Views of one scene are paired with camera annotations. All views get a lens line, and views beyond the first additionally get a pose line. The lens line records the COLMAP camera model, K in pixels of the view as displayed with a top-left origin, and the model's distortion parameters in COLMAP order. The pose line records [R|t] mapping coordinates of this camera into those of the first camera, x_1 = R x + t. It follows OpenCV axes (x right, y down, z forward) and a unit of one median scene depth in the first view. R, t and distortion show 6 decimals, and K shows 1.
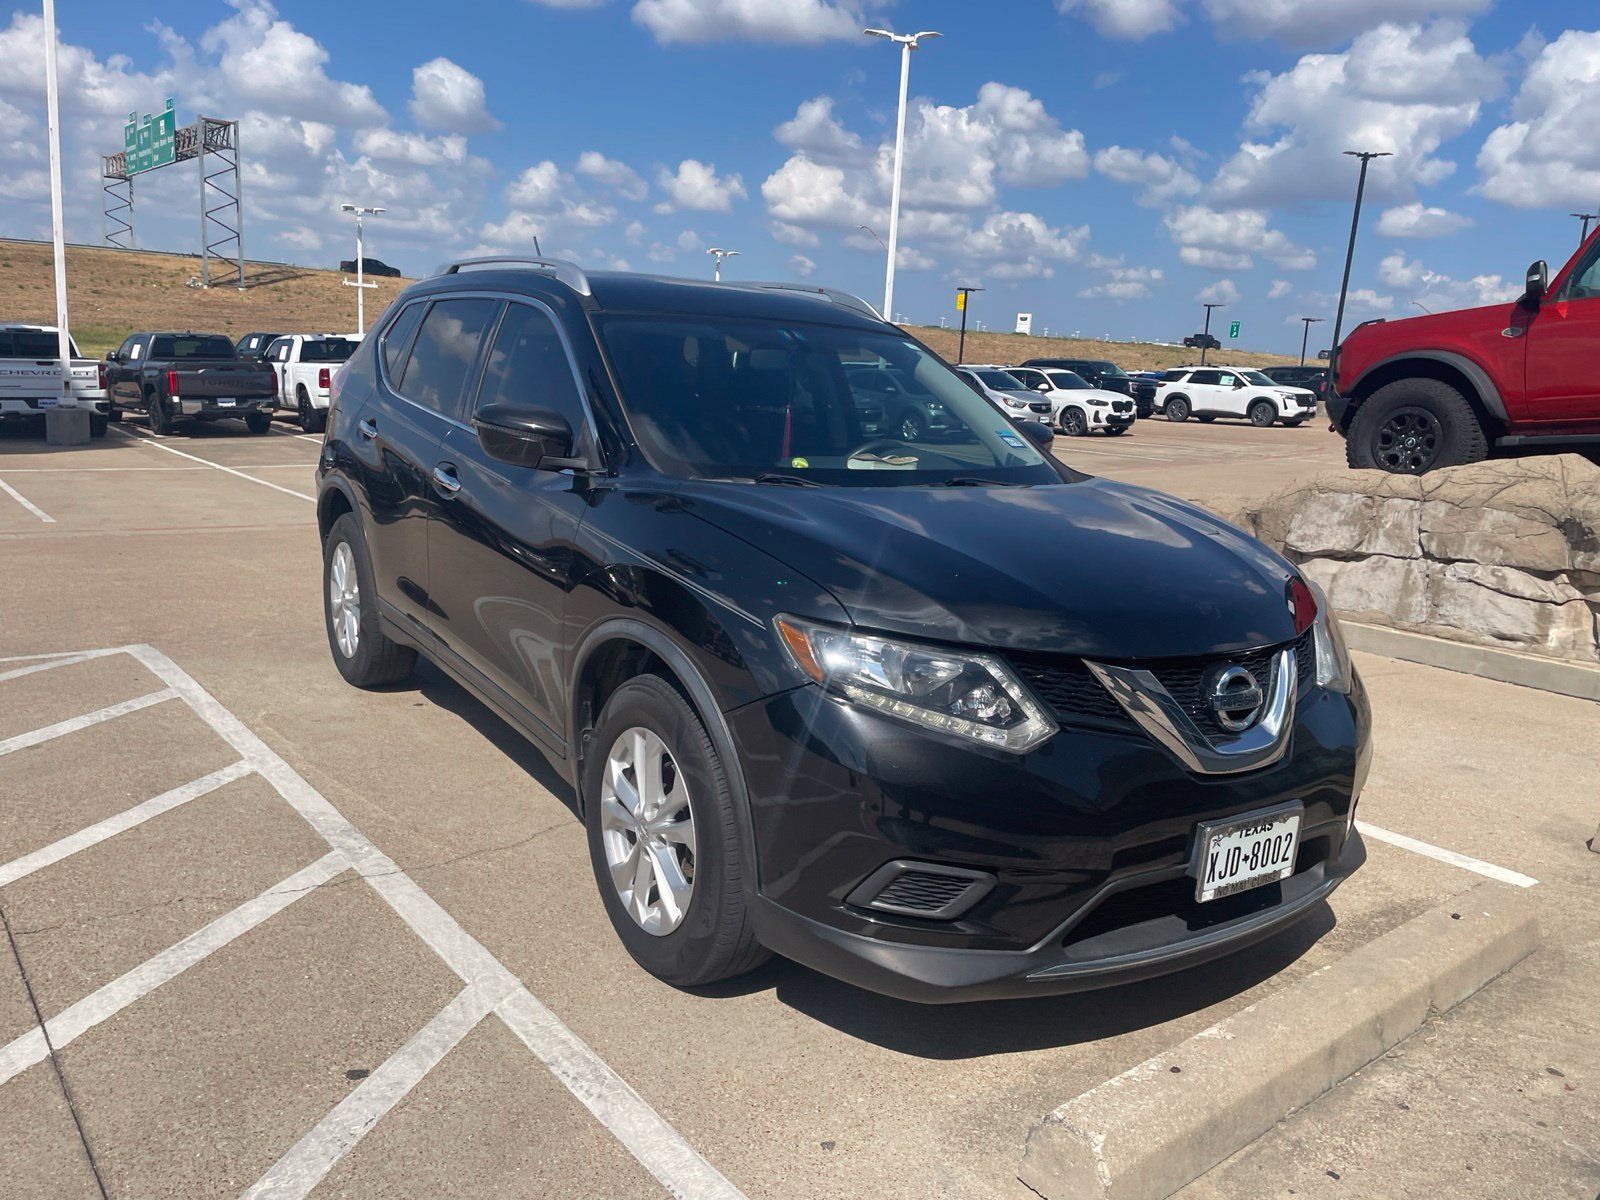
lens RADIAL K [[1203.7, 0, 809.5], [0, 1203.7, 620.1], [0, 0, 1]] dist [0.097518, -0.122585]
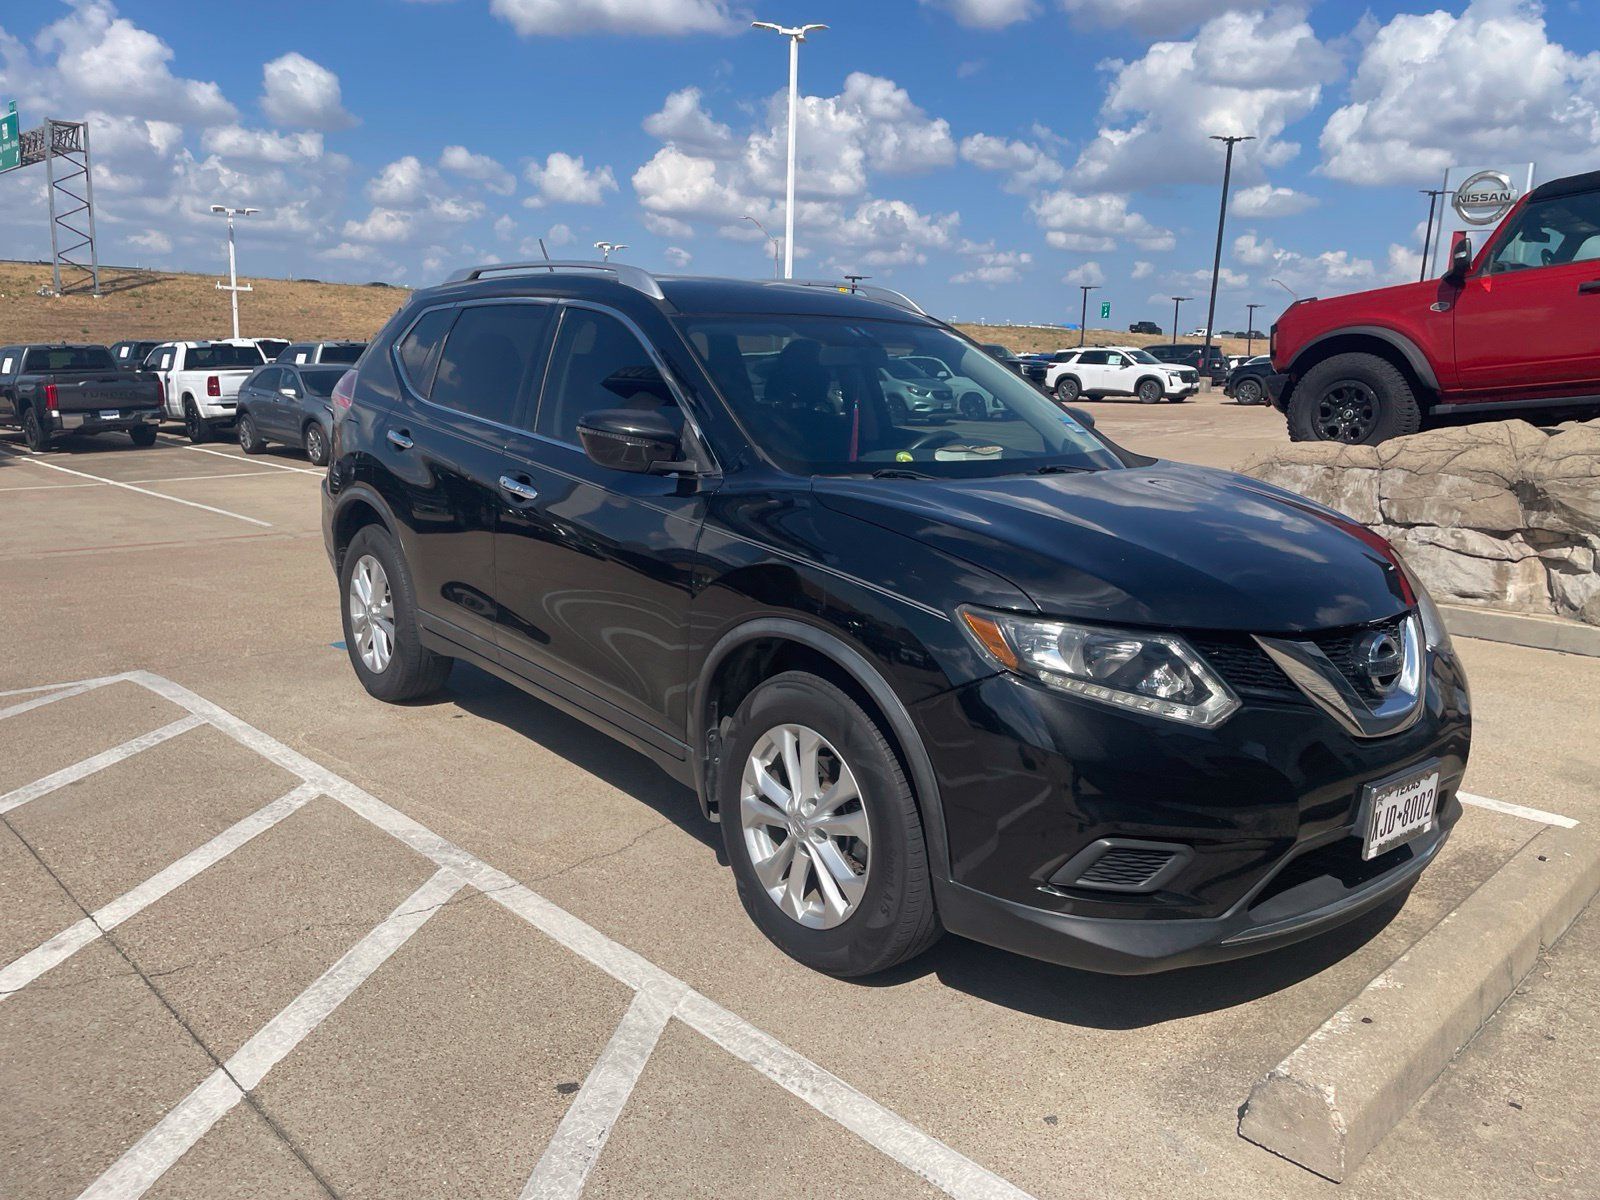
lens RADIAL K [[1205.1, 0, 808.0], [0, 1205.1, 601.1], [0, 0, 1]] dist [0.095821, -0.120944]
pose [[0.994961, -0.048946, 0.087507, -0.138499], [0.049565, 0.998759, -0.004915, -0.005640], [-0.087158, 0.009228, 0.996152, -0.006012]]
